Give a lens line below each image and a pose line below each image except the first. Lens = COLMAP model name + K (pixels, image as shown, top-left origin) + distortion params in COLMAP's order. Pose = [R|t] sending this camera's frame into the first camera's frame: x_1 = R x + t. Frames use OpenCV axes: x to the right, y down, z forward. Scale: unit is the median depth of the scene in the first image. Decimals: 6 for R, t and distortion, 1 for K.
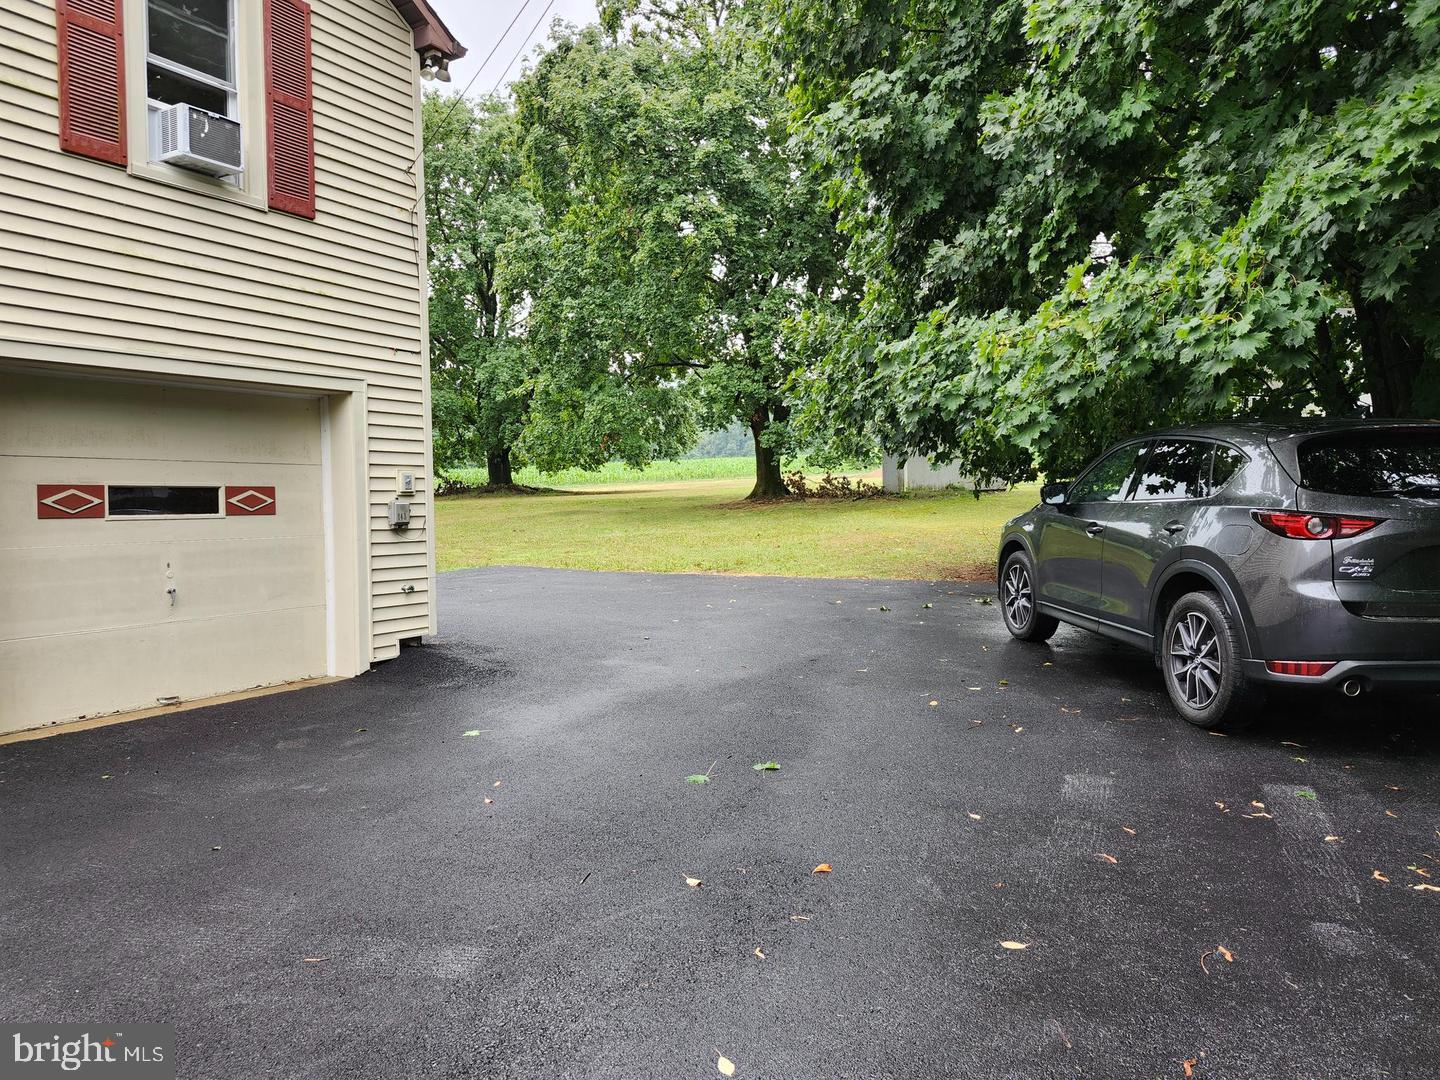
lens RADIAL K [[1012.5, 0, 720.0], [0, 1012.5, 540.0], [0, 0, 1]] dist [0.108044, -0.110479]
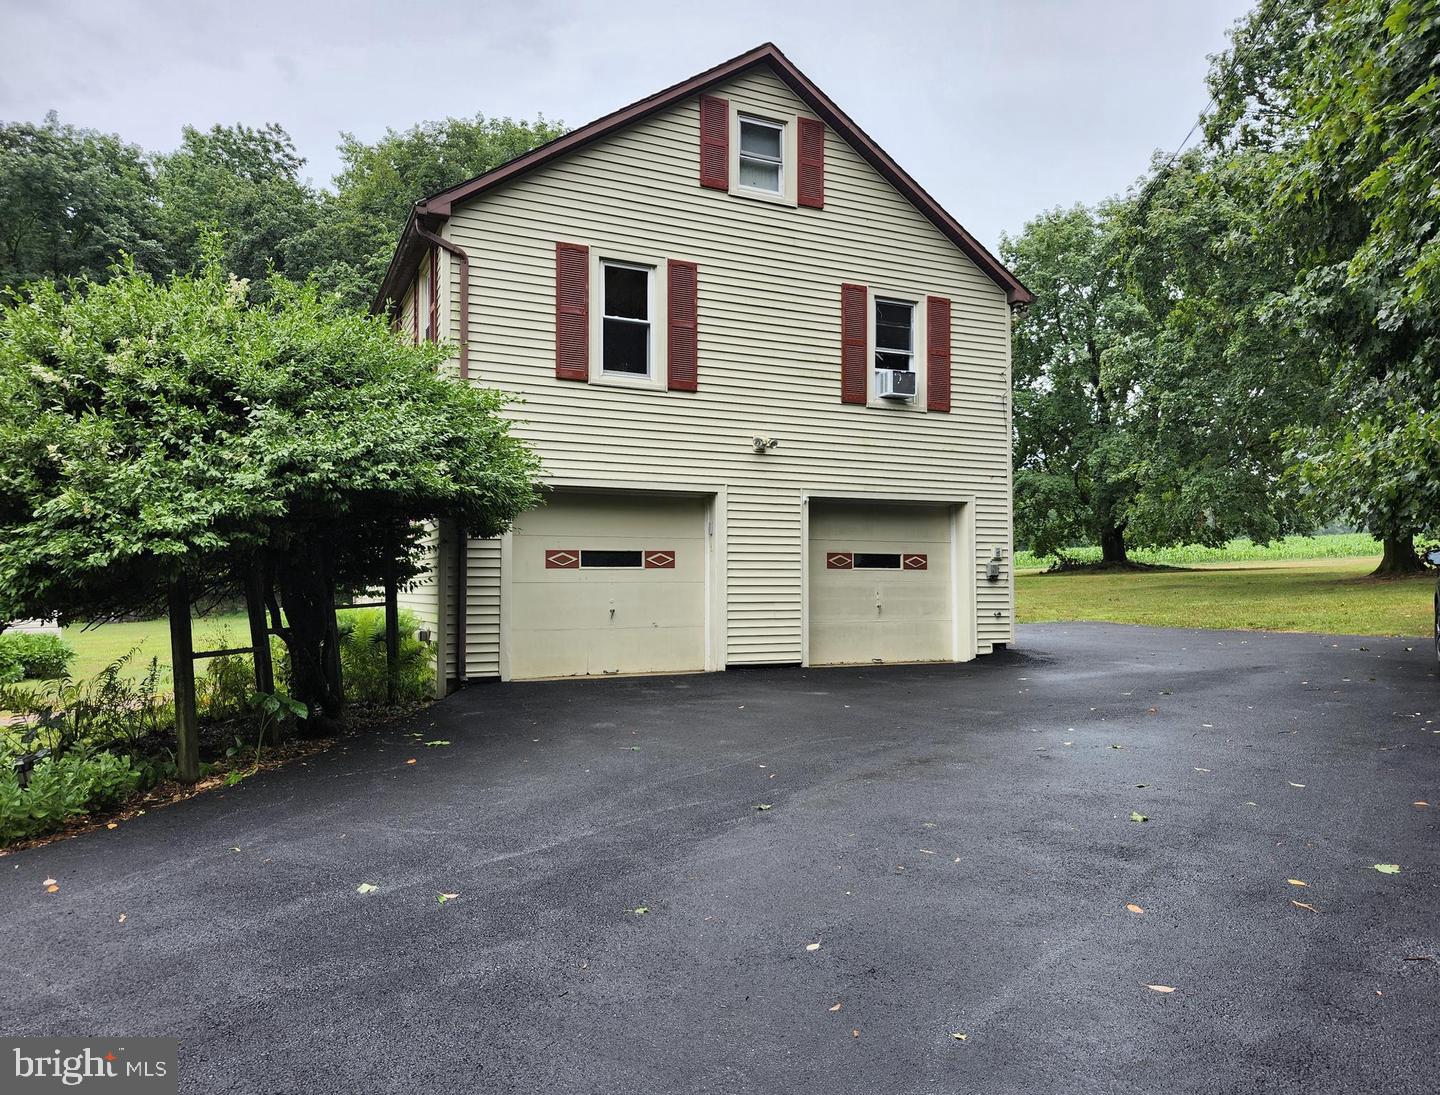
lens RADIAL K [[998.7, 0, 720.4], [0, 998.7, 522.1], [0, 0, 1]] dist [0.061555, -0.115682]
pose [[0.826876, -0.022250, -0.561944, 0.065106], [-0.031451, 0.995824, -0.085708, 0.013313], [0.561504, 0.088543, 0.822723, -0.165314]]
